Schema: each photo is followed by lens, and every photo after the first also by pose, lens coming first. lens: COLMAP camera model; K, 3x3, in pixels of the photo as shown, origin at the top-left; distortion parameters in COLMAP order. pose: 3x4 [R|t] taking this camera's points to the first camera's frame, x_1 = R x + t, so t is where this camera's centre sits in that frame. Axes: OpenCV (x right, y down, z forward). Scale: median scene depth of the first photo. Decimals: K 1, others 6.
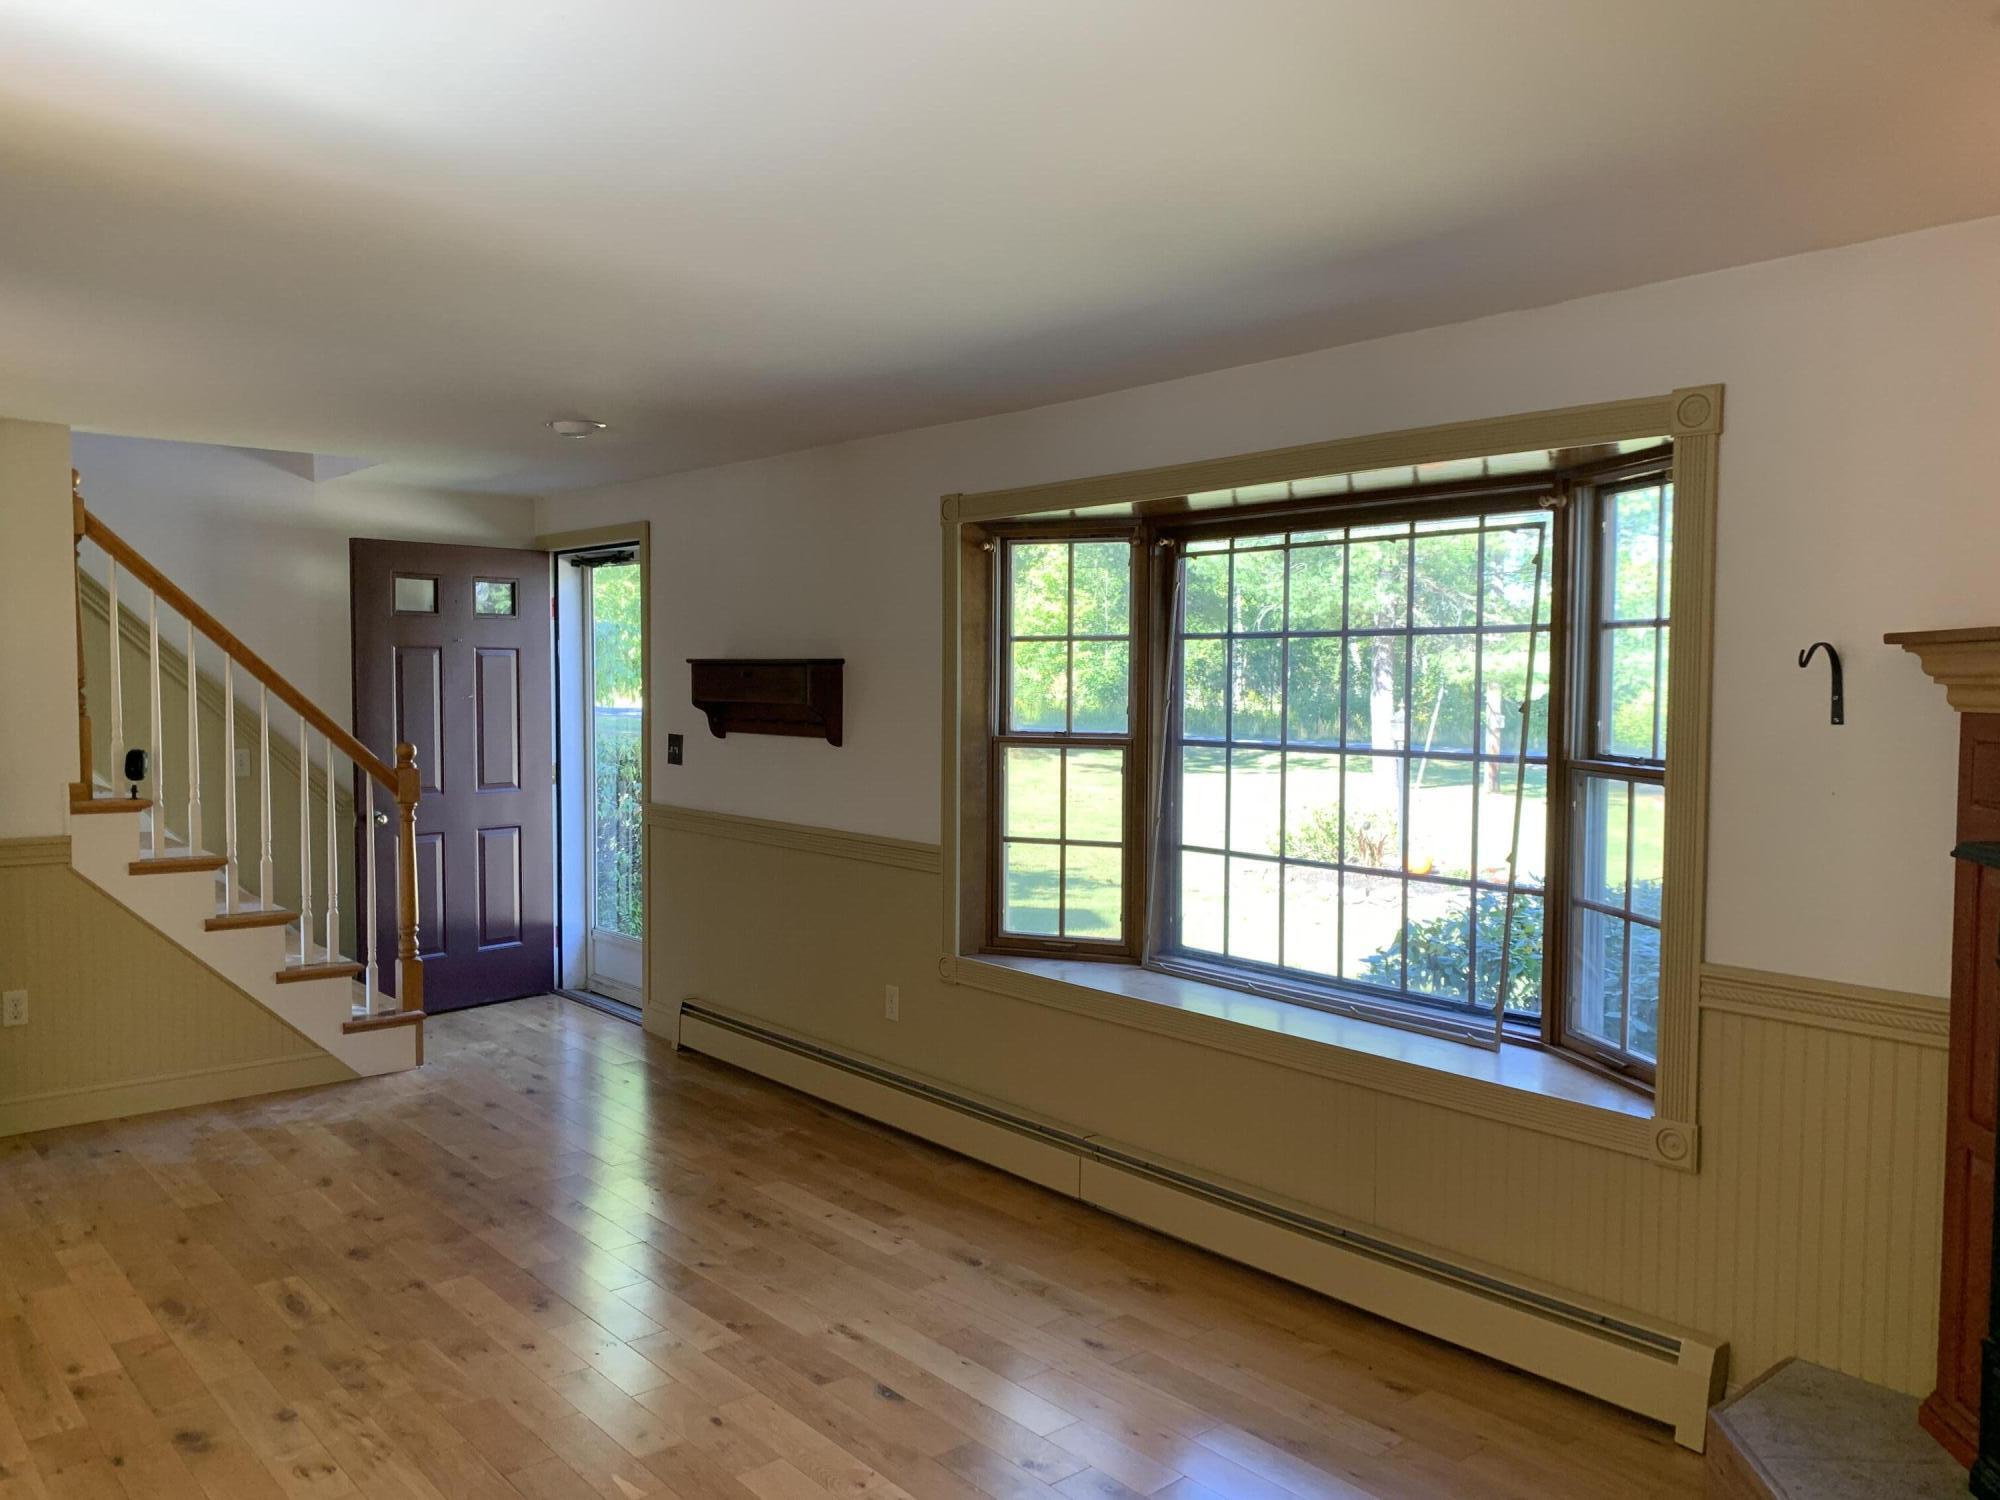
lens RADIAL K [[1565.5, 0, 1000.0], [0, 1565.5, 750.0], [0, 0, 1]] dist [0.041151, 0.001531]
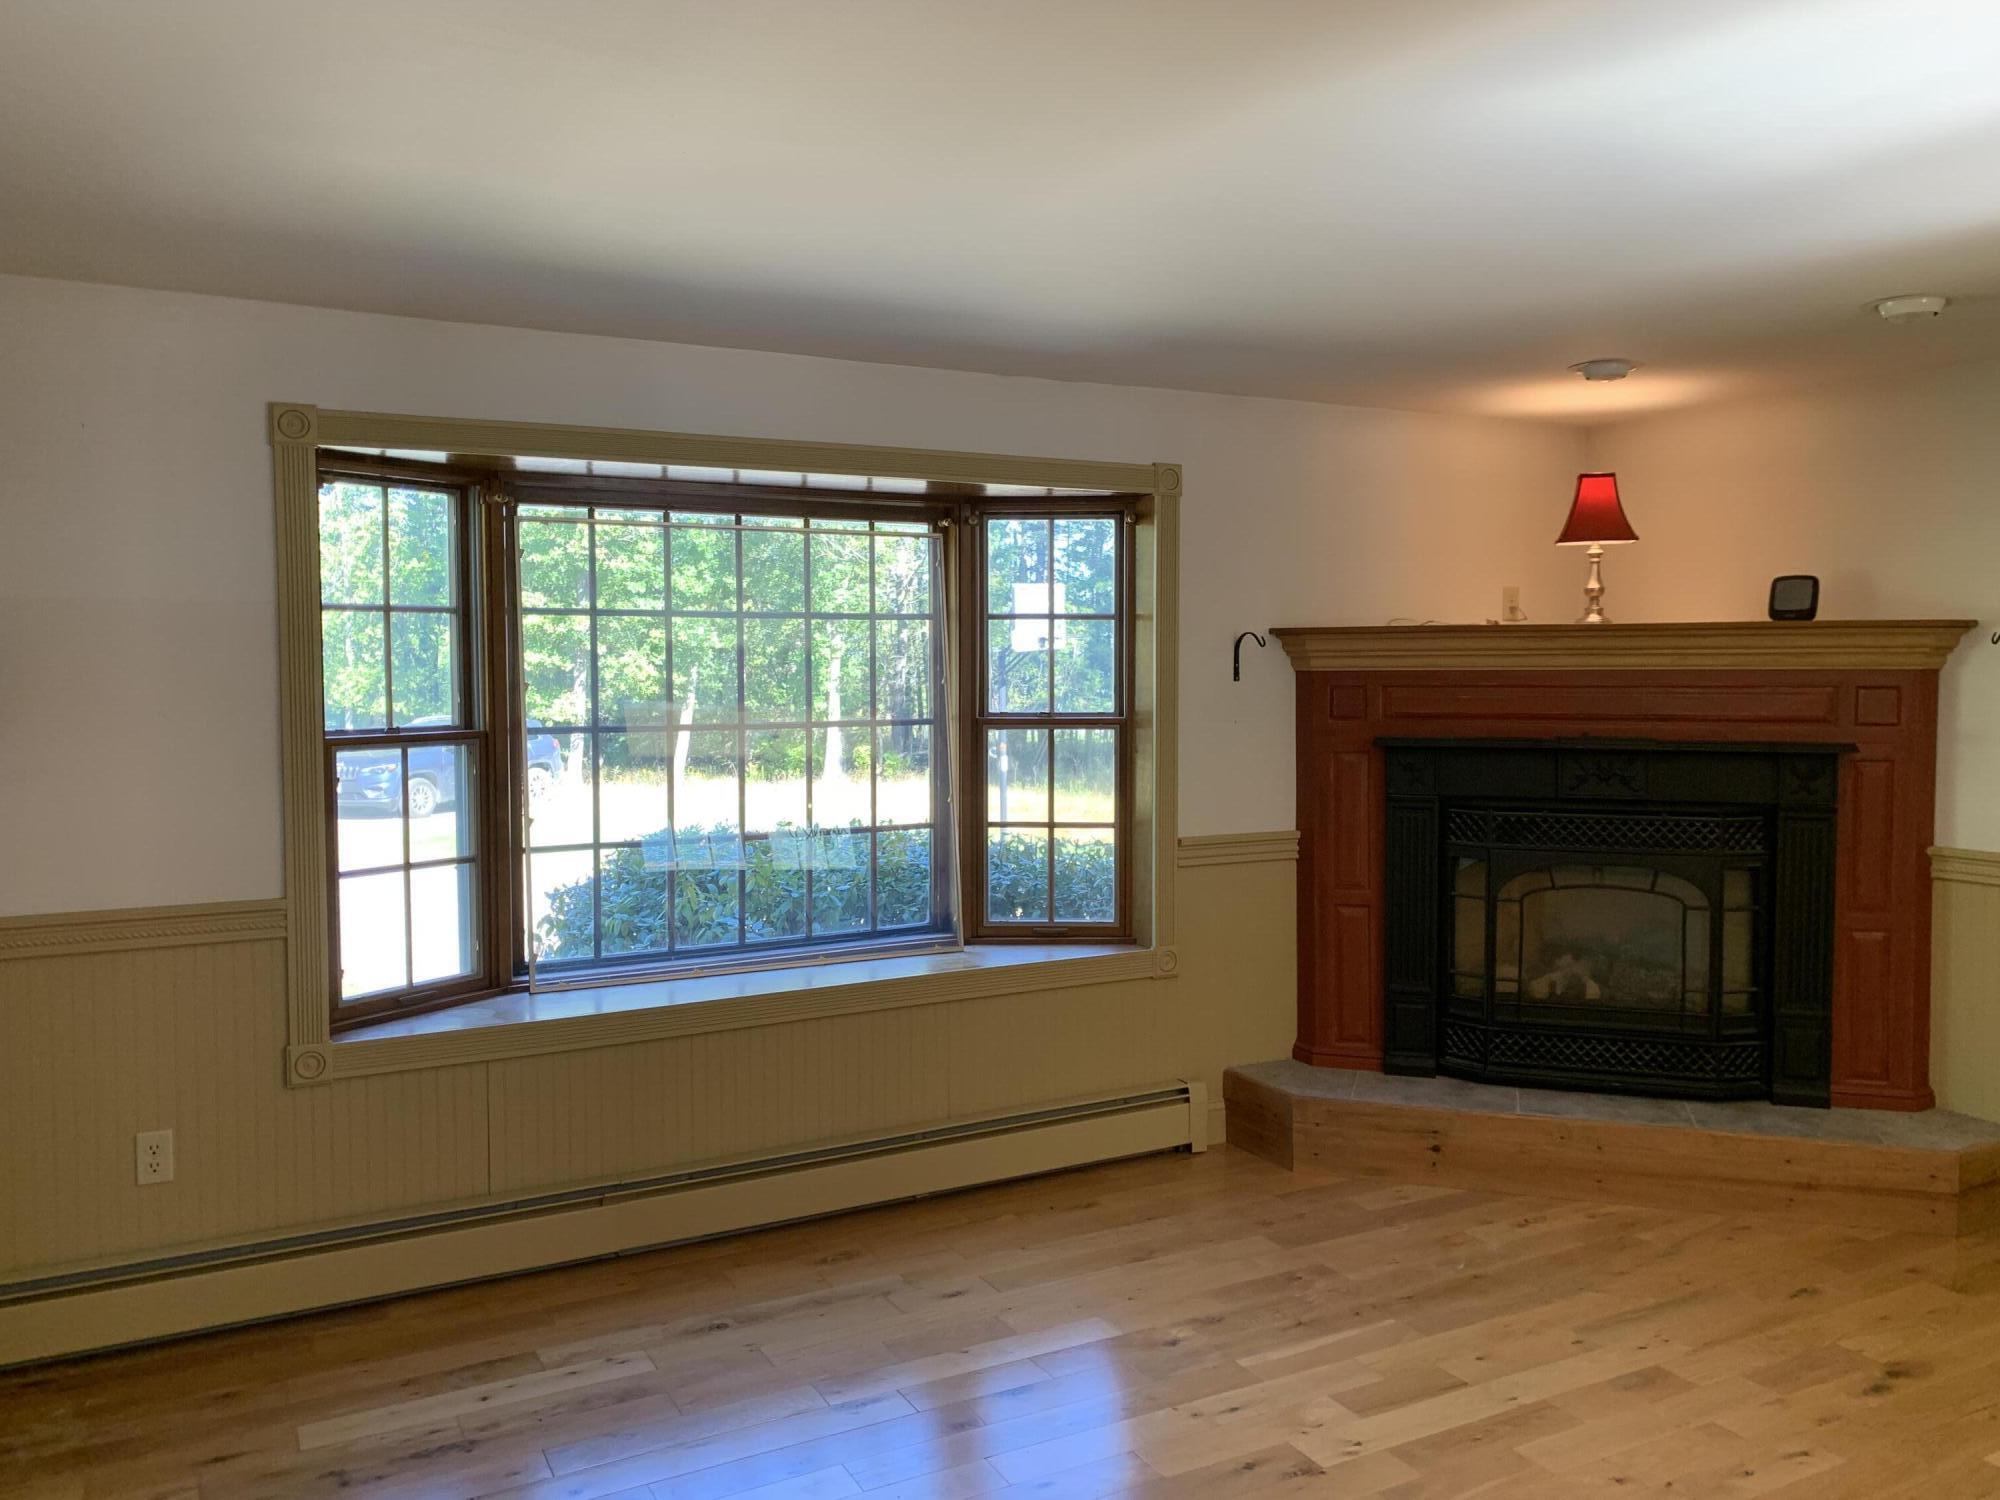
lens RADIAL K [[1549.0, 0, 981.0], [0, 1549.0, 756.7], [0, 0, 1]] dist [0.012409, 0.003328]
pose [[0.190820, -0.049124, 0.980395, -0.729556], [0.058485, 0.997542, 0.038600, -0.009976], [-0.979881, 0.049973, 0.193224, 0.611233]]
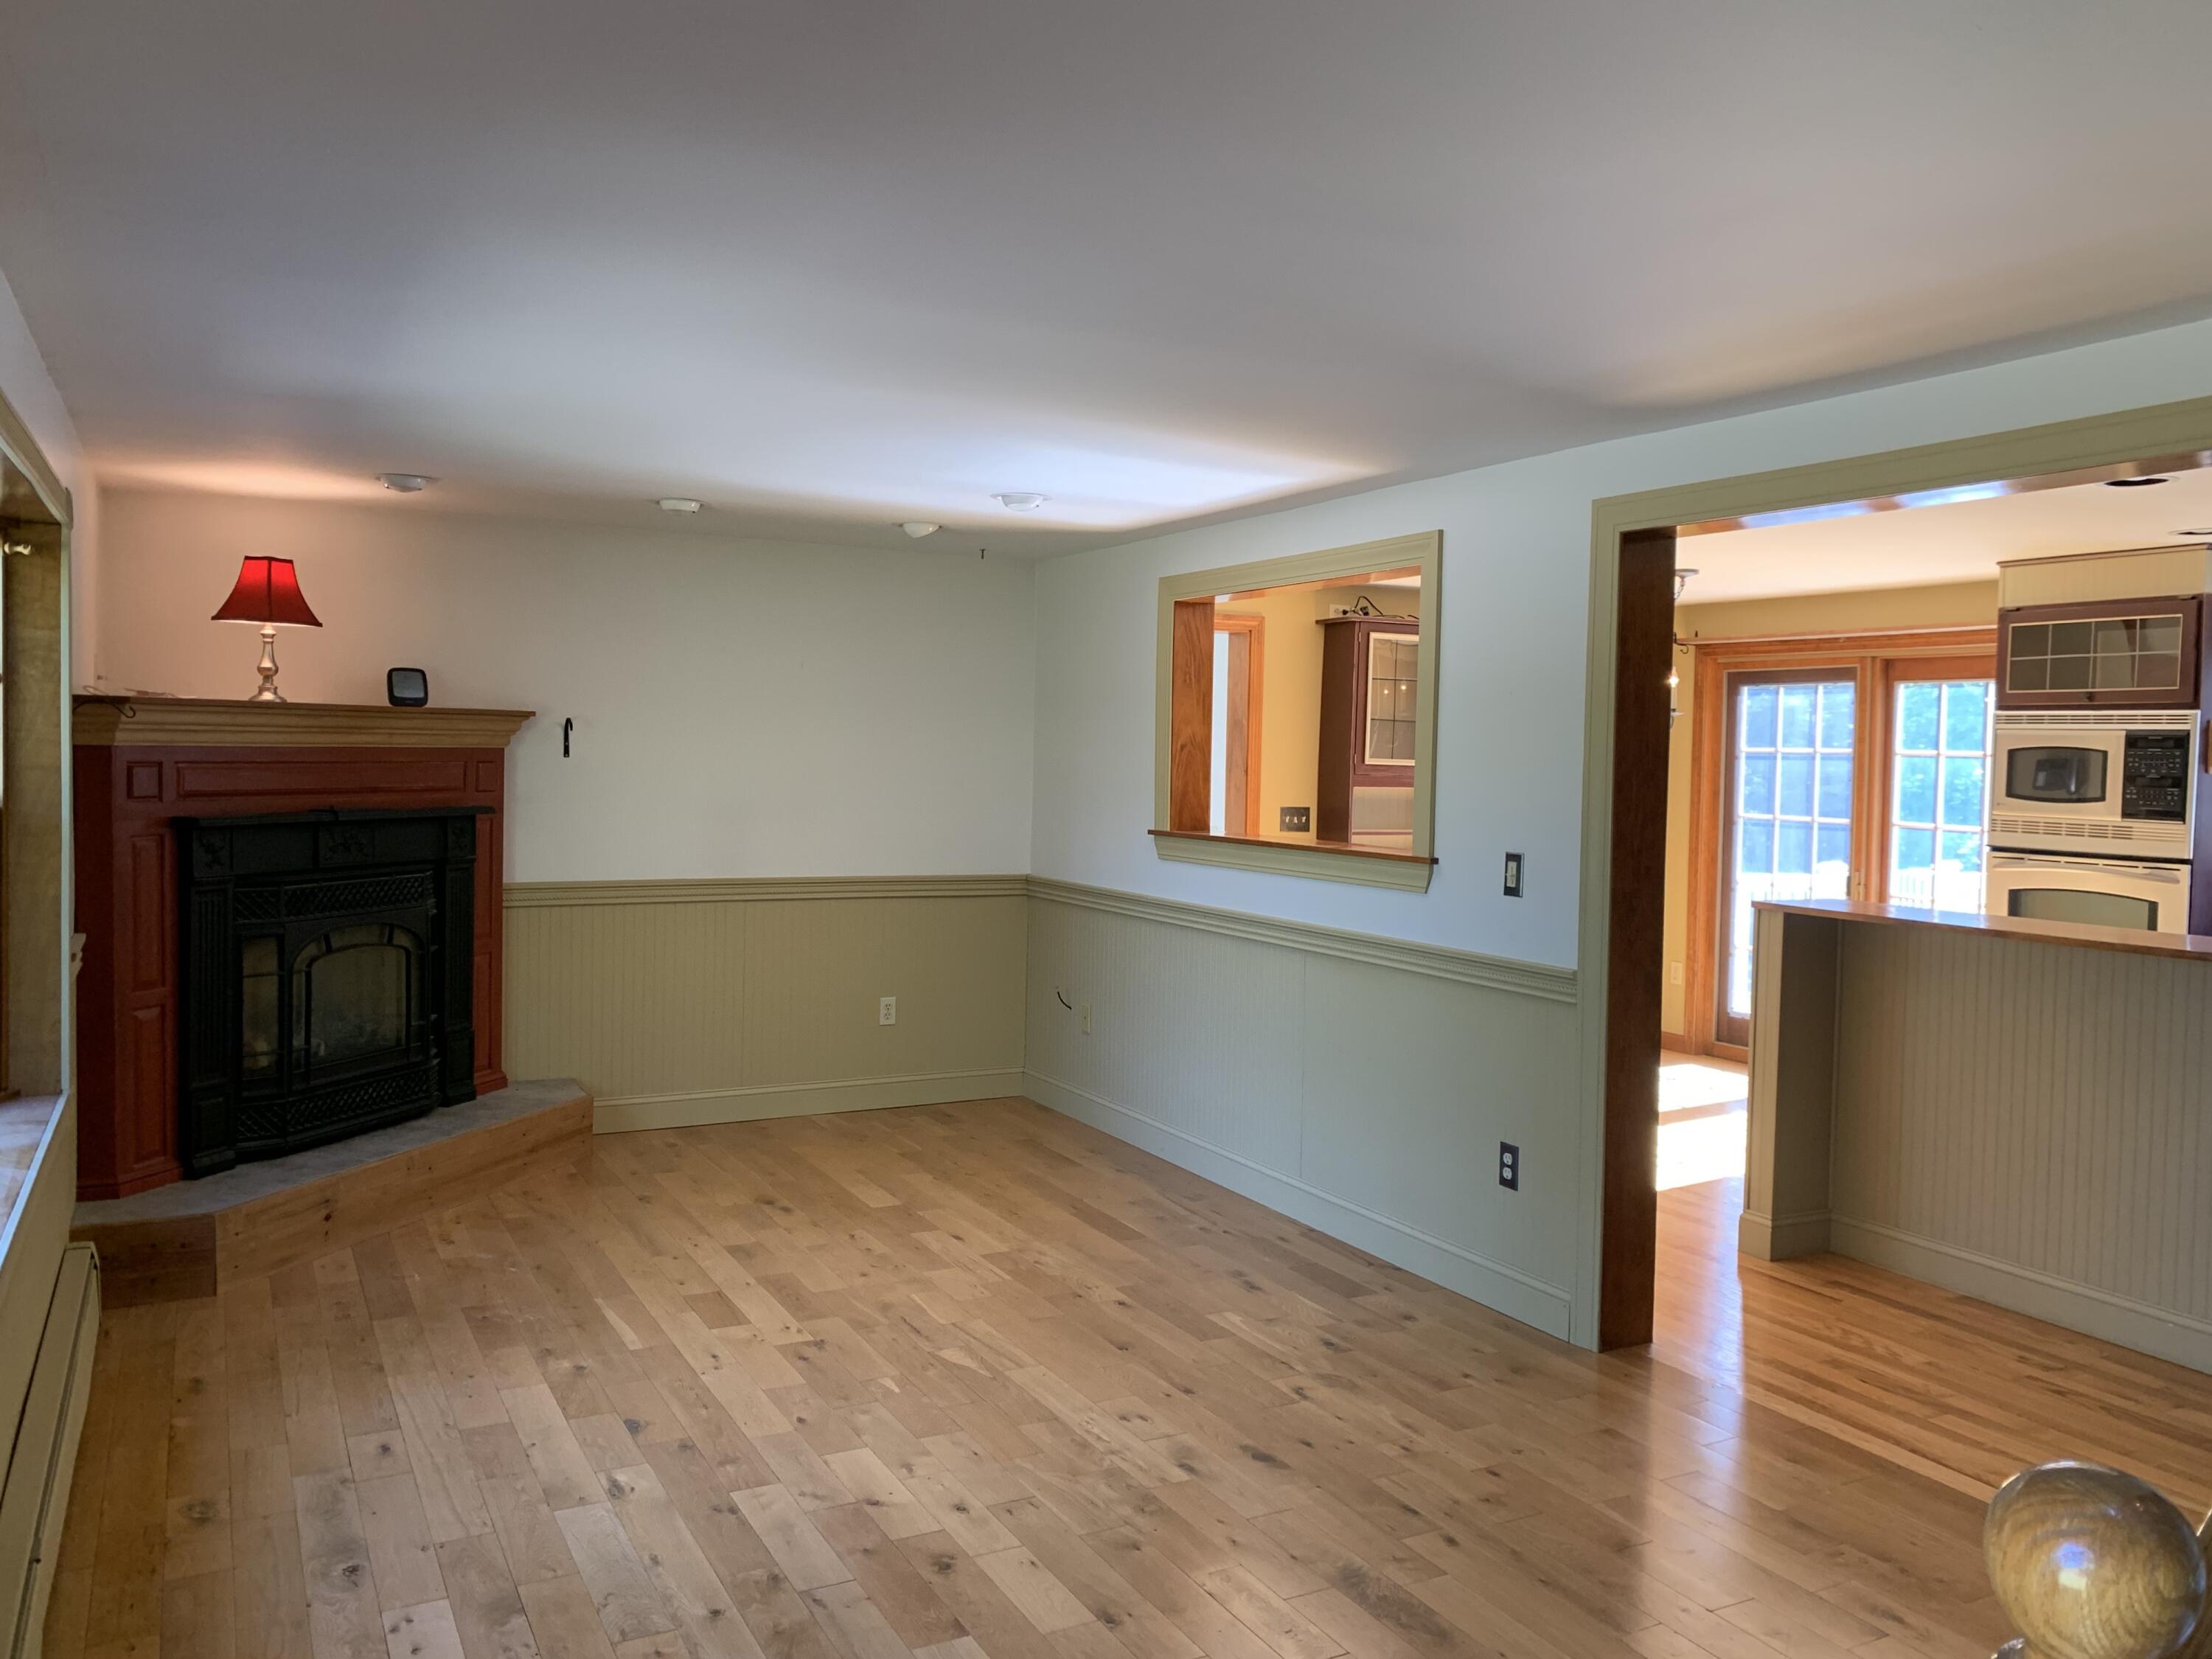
lens RADIAL K [[1731.4, 0, 1106.0], [0, 1731.4, 829.5], [0, 0, 1]] dist [0.041151, 0.001531]
pose [[-0.979595, -0.010117, 0.200725, -0.441111], [0.010866, 0.994606, 0.103157, -0.065730], [-0.200686, 0.103234, -0.974201, 1.489028]]
